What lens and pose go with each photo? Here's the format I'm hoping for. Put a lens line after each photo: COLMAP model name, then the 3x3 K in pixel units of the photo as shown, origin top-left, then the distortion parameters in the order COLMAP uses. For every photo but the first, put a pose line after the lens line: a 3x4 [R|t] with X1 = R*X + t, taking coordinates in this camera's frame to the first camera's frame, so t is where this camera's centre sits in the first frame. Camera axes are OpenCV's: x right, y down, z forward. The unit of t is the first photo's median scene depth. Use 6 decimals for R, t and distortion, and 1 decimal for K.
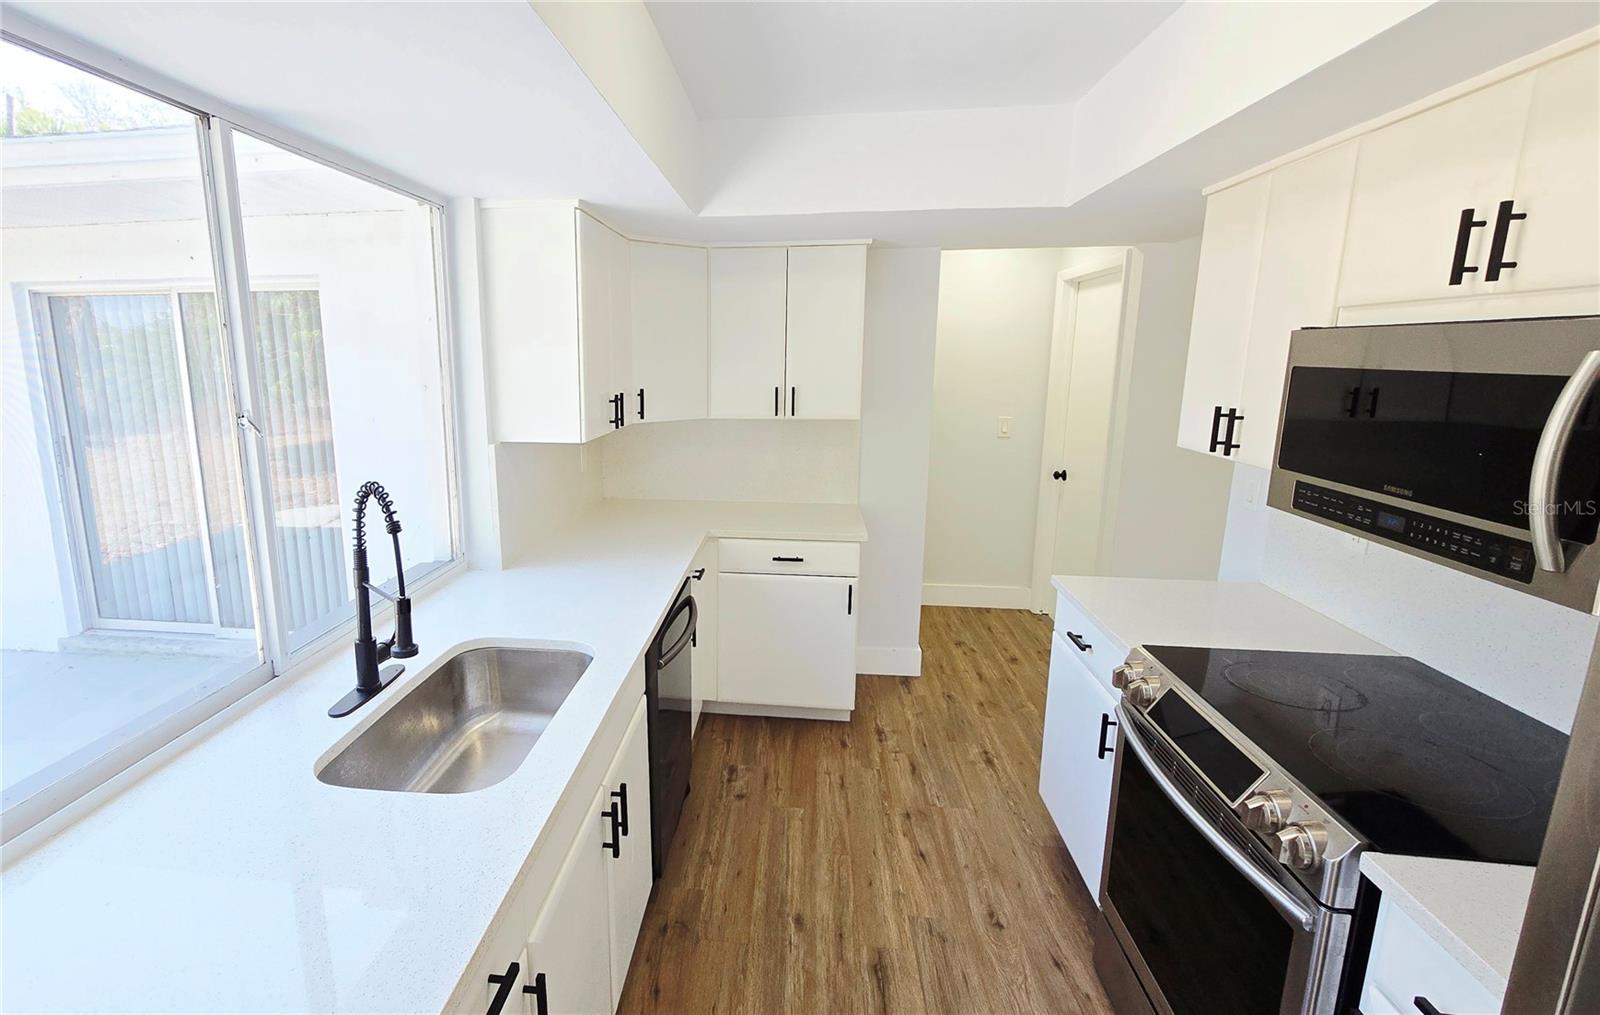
lens RADIAL K [[727.8, 0, 708.6], [0, 727.8, 500.7], [0, 0, 1]] dist [0.002121, -0.001476]
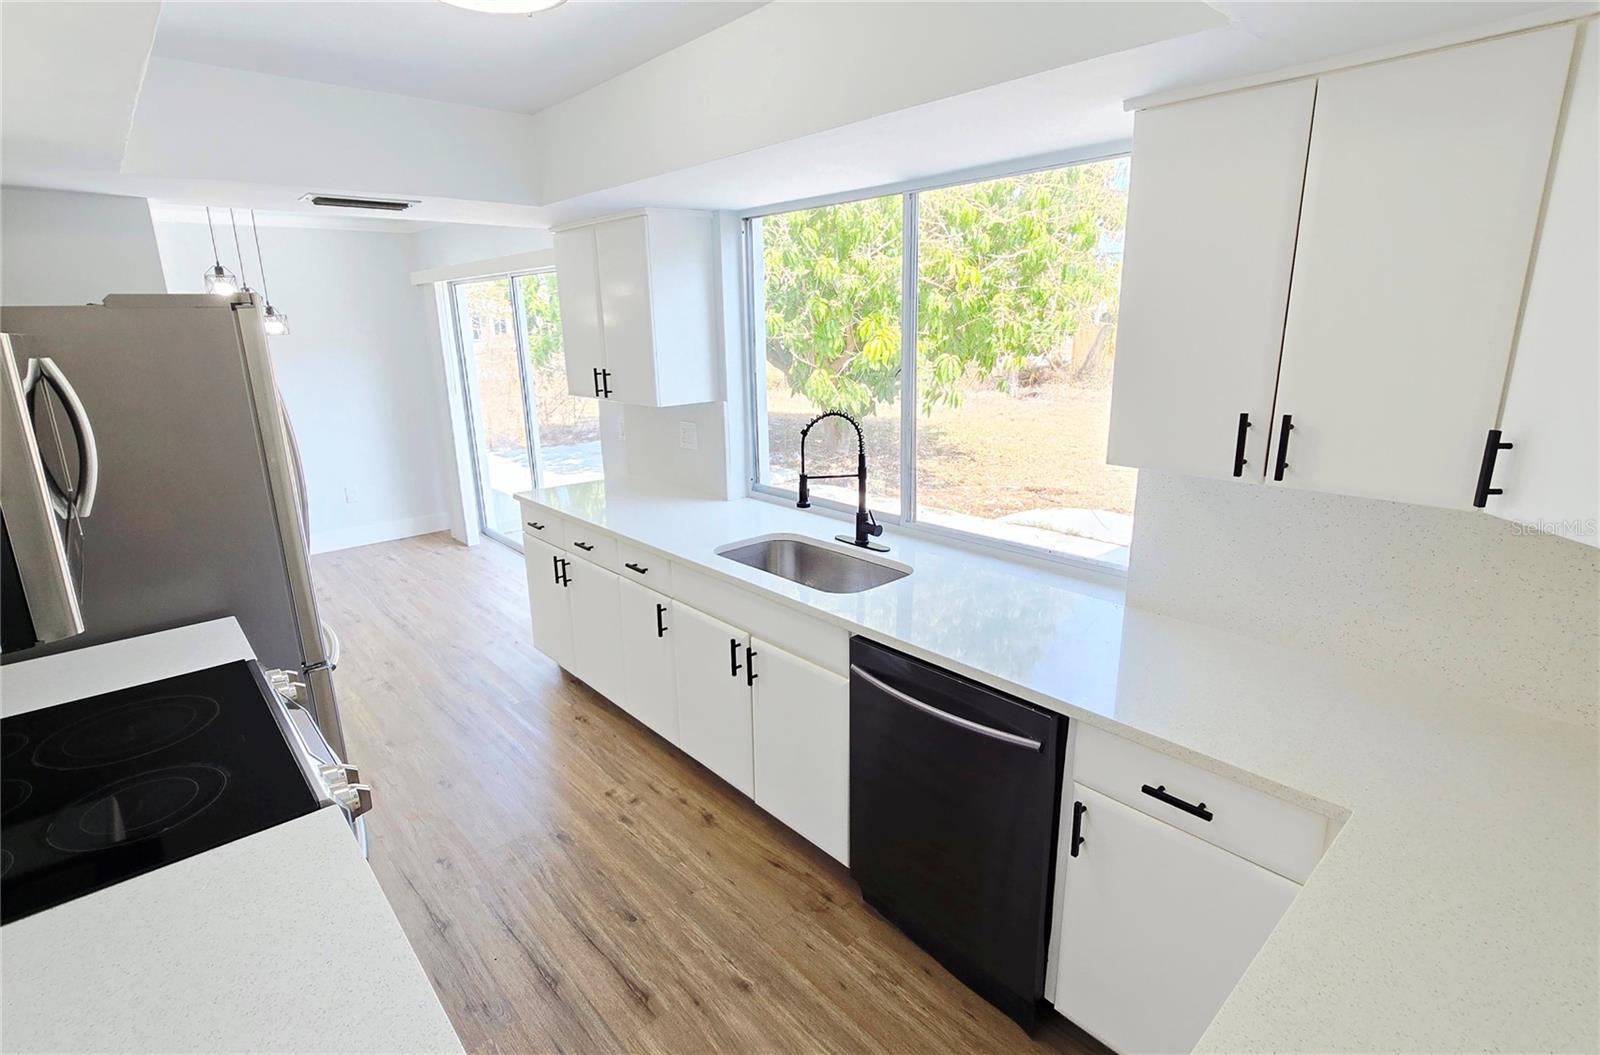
lens RADIAL K [[779.0, 0, 789.8], [0, 779.0, 512.0], [0, 0, 1]] dist [-0.004053, 0.000044]
pose [[-0.655555, 0.190118, -0.730823, 0.653366], [-0.134964, 0.922709, 0.361100, -0.299092], [0.742989, 0.335356, -0.579227, 1.362392]]
